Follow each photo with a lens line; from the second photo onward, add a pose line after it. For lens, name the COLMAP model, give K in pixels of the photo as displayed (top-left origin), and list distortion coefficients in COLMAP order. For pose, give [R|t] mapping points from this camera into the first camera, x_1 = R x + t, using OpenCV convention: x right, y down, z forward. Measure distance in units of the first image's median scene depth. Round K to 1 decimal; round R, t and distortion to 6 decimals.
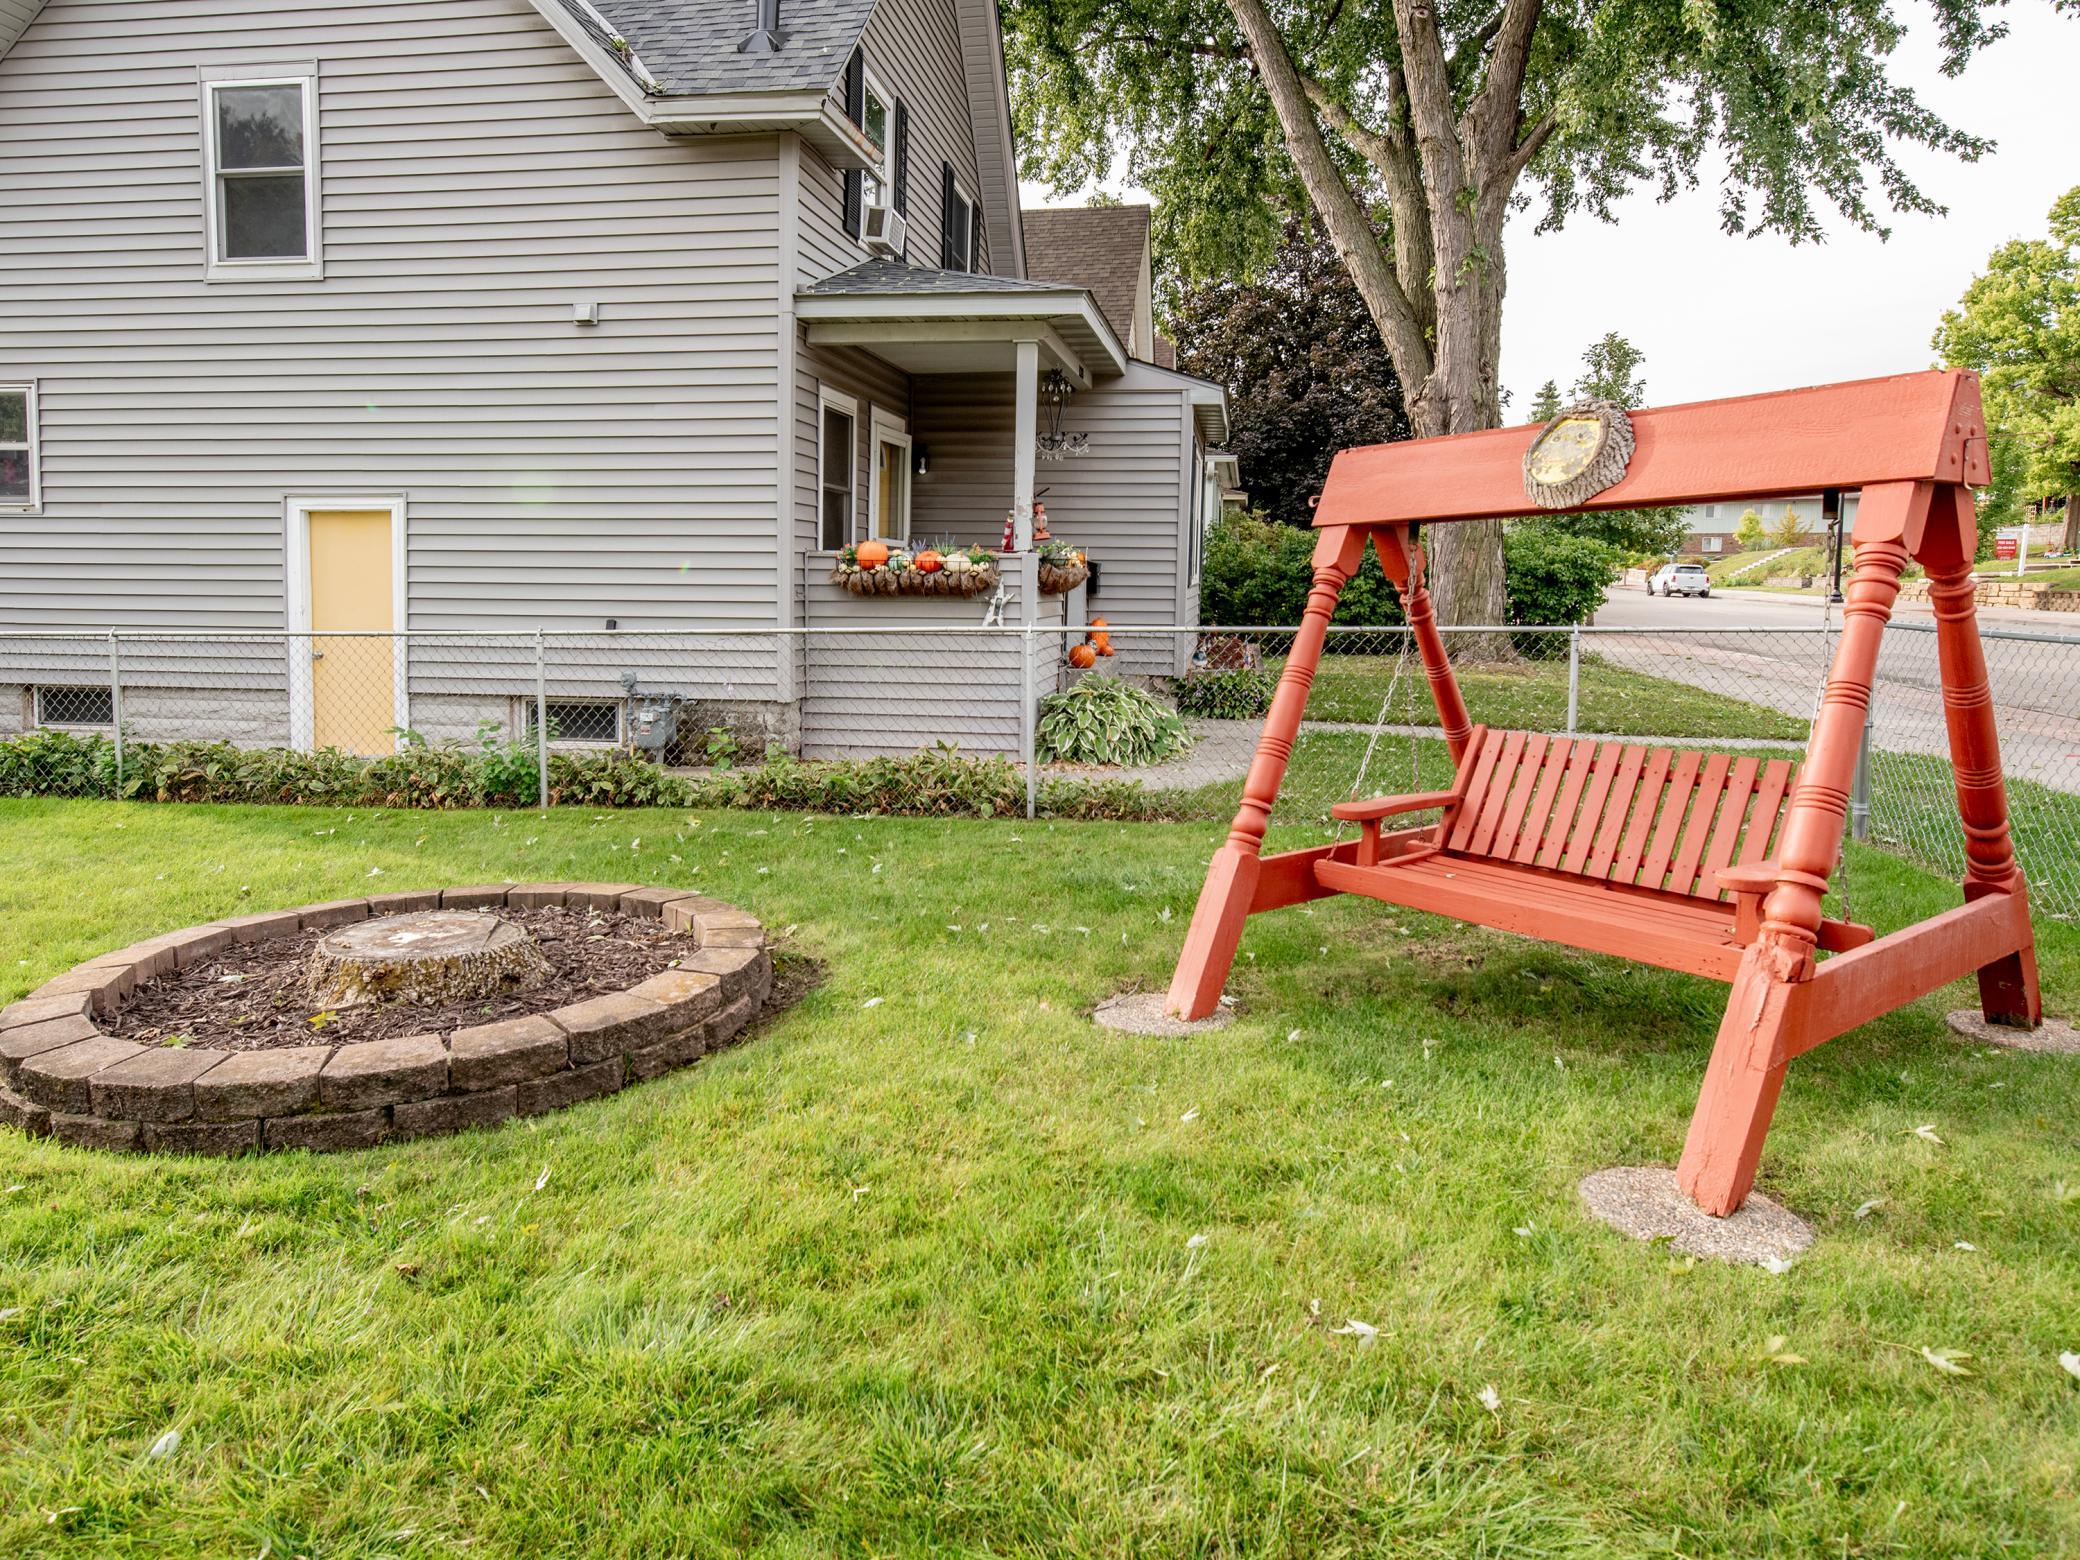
lens RADIAL K [[1378.1, 0, 1106.2], [0, 1378.1, 677.3], [0, 0, 1]] dist [0.002689, 0.001205]
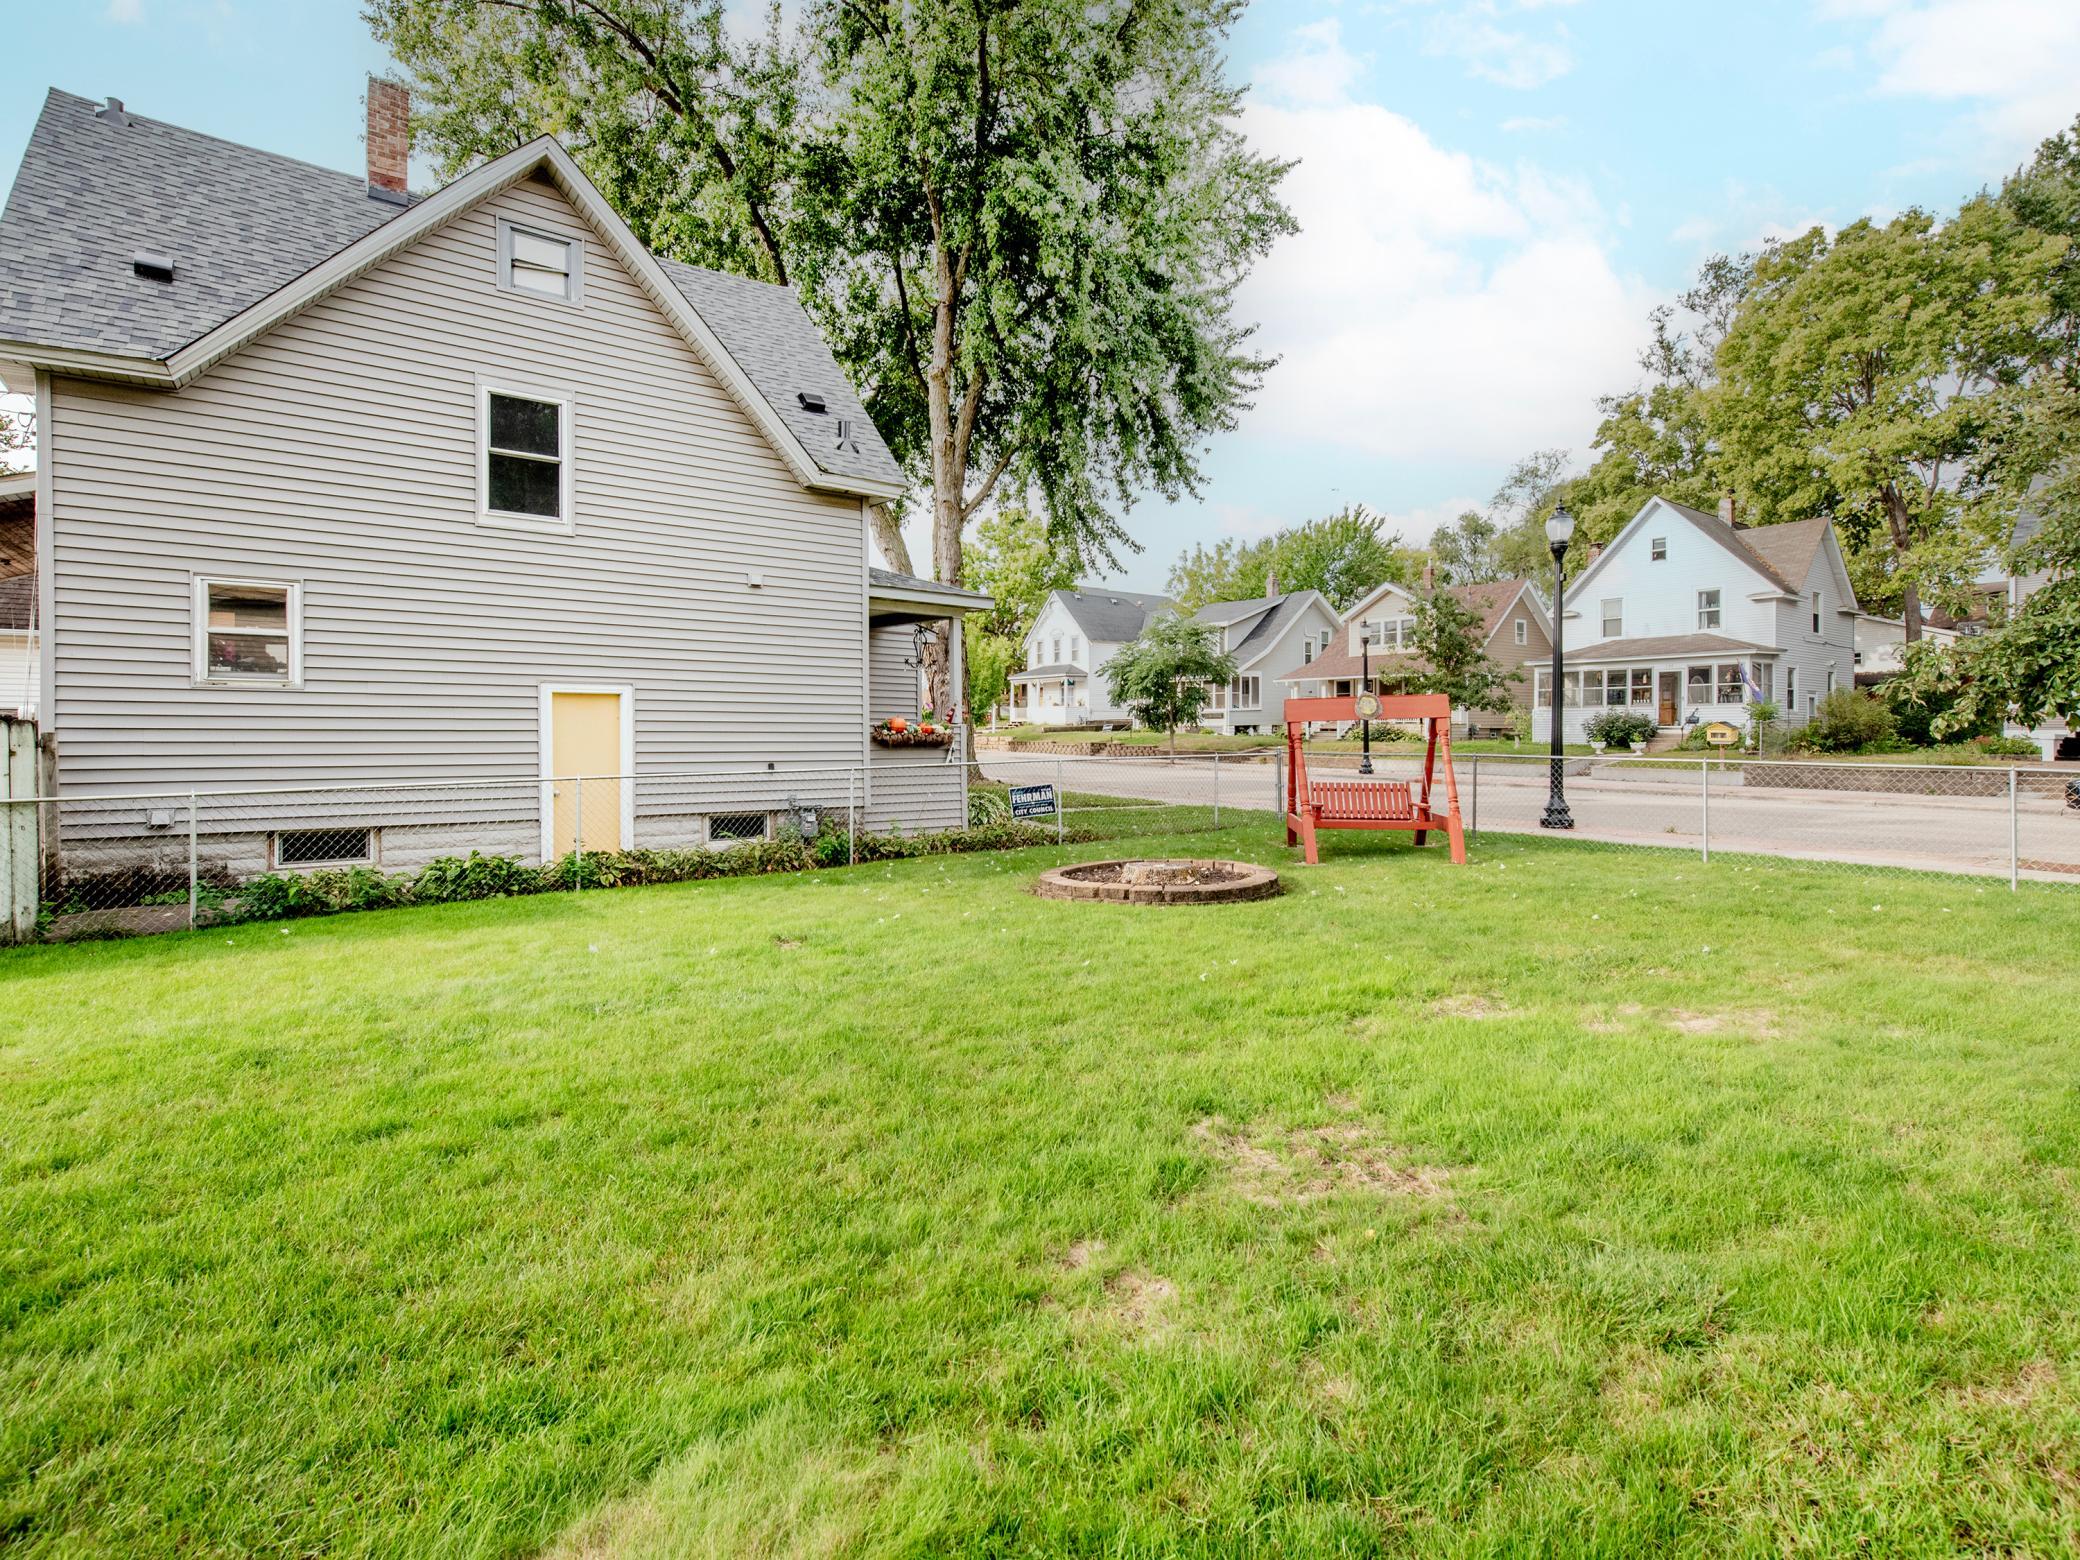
lens RADIAL K [[1104.8, 0, 1060.3], [0, 1104.8, 713.1], [0, 0, 1]] dist [0.013212, 0.000356]
pose [[0.666289, 0.009367, 0.745635, -1.098473], [0.051829, 0.996921, -0.058838, -0.005072], [-0.743890, 0.077848, 0.663752, -0.149919]]
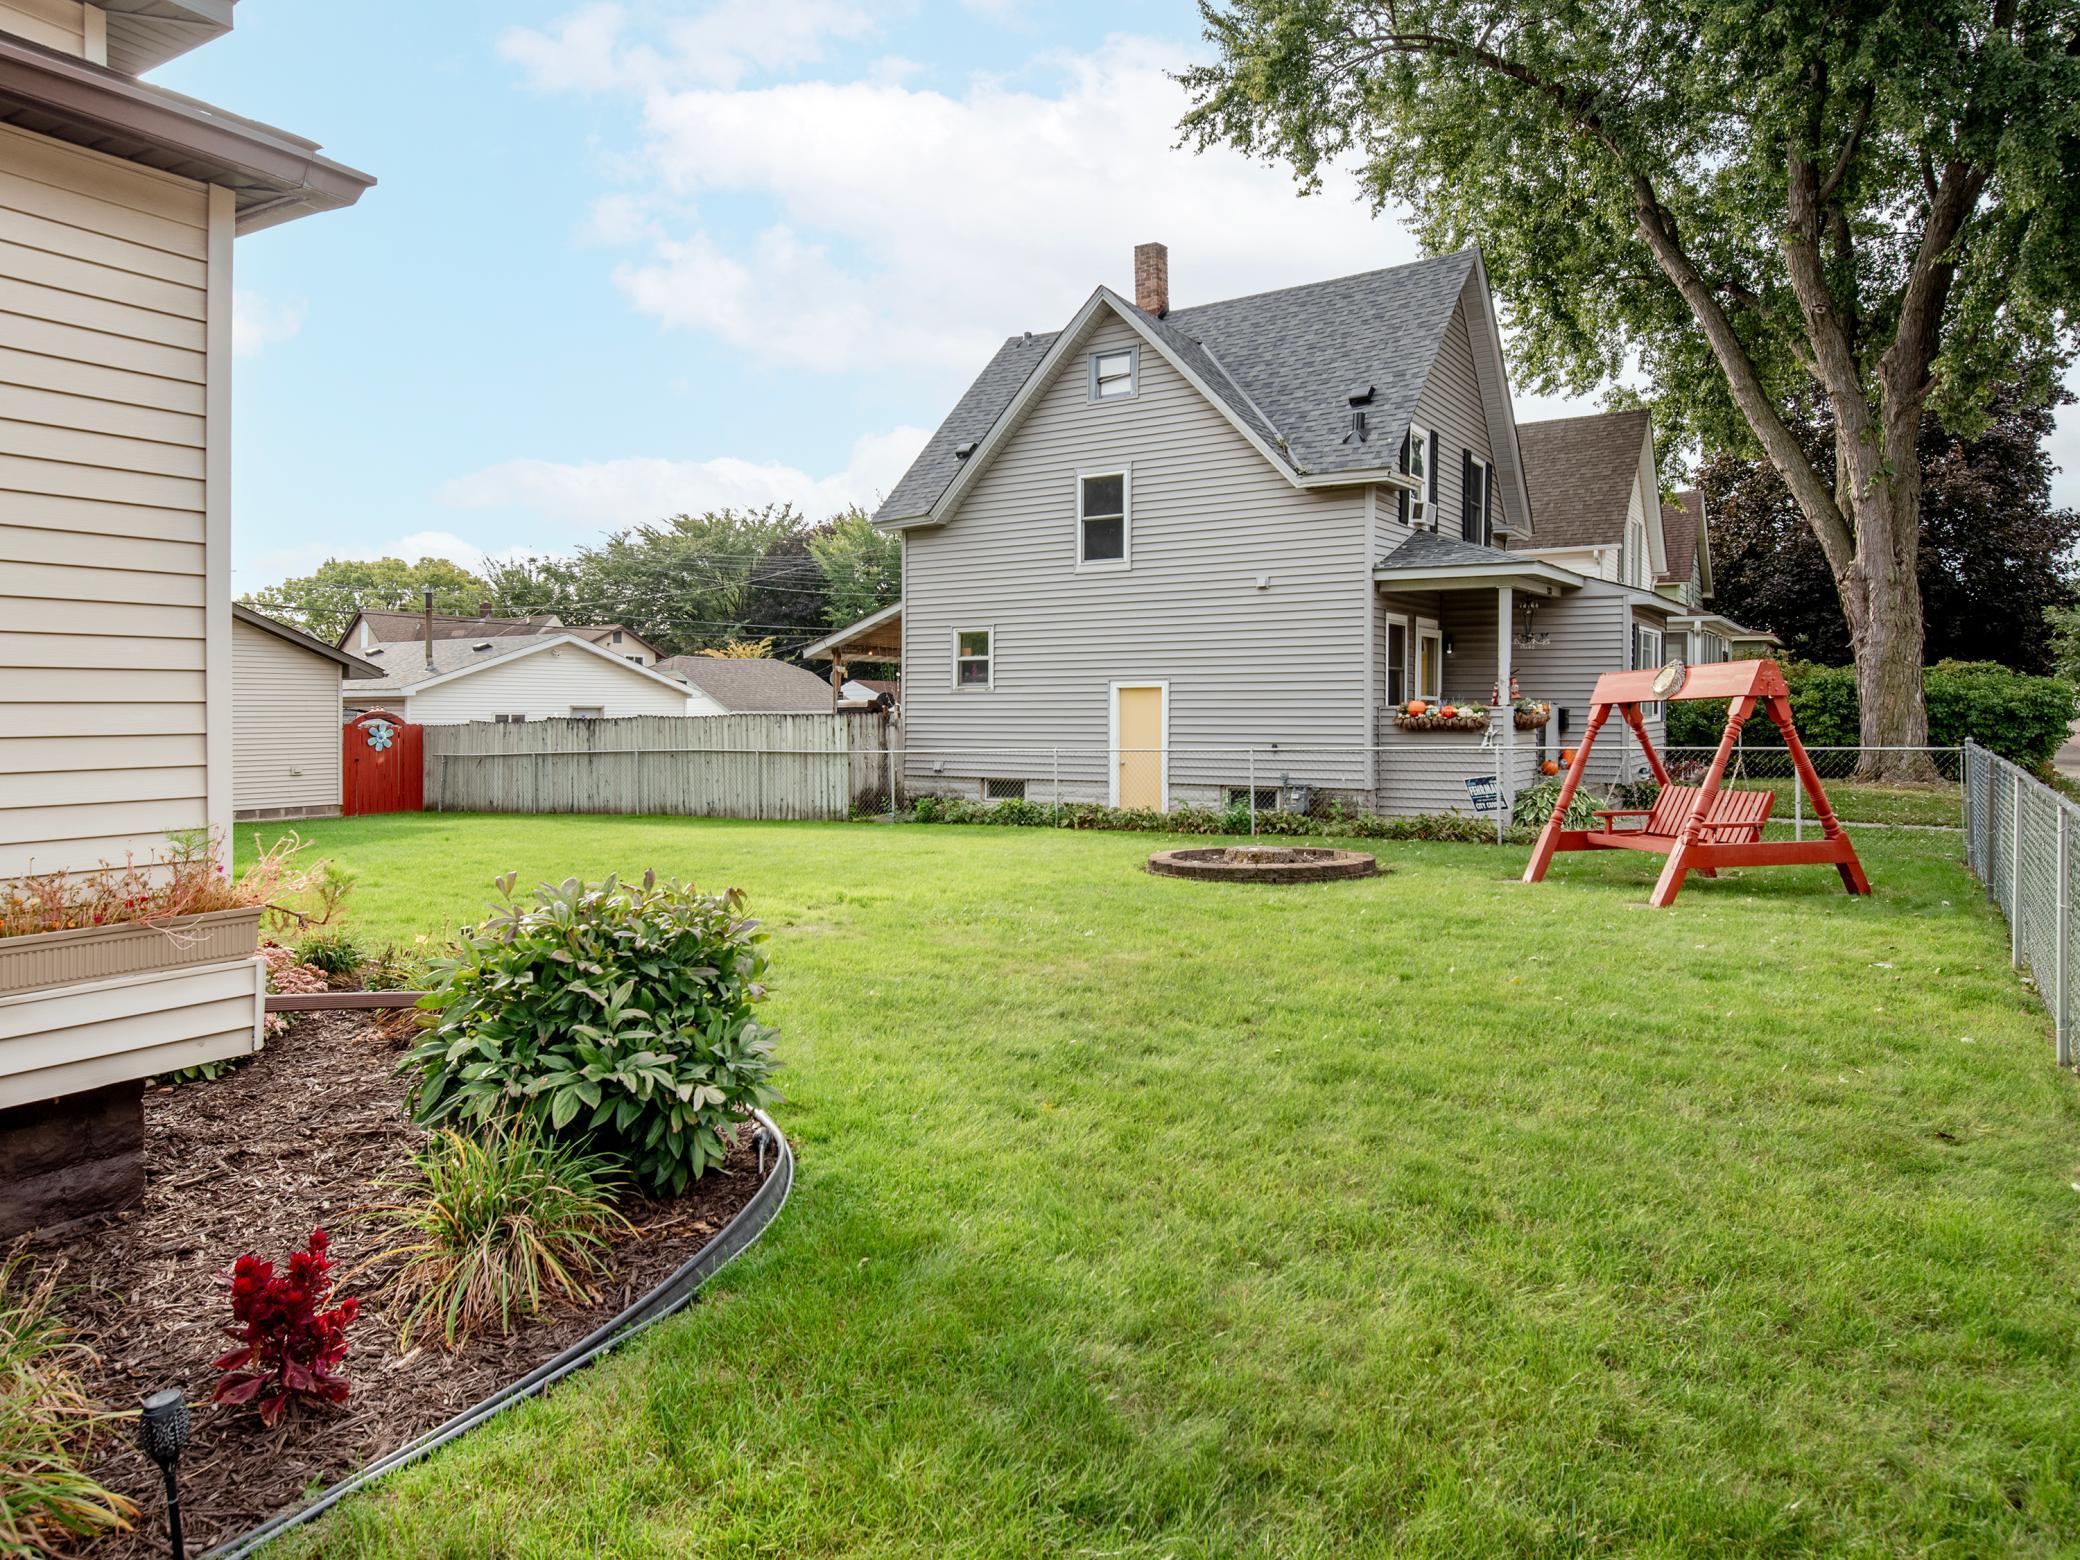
lens RADIAL K [[1392.9, 0, 1081.0], [0, 1392.9, 664.5], [0, 0, 1]] dist [0.020454, -0.004994]
pose [[0.918823, -0.021799, -0.394067, 0.141873], [-0.020059, 0.994604, -0.101790, 0.046689], [0.394159, 0.101431, 0.913428, -0.815556]]
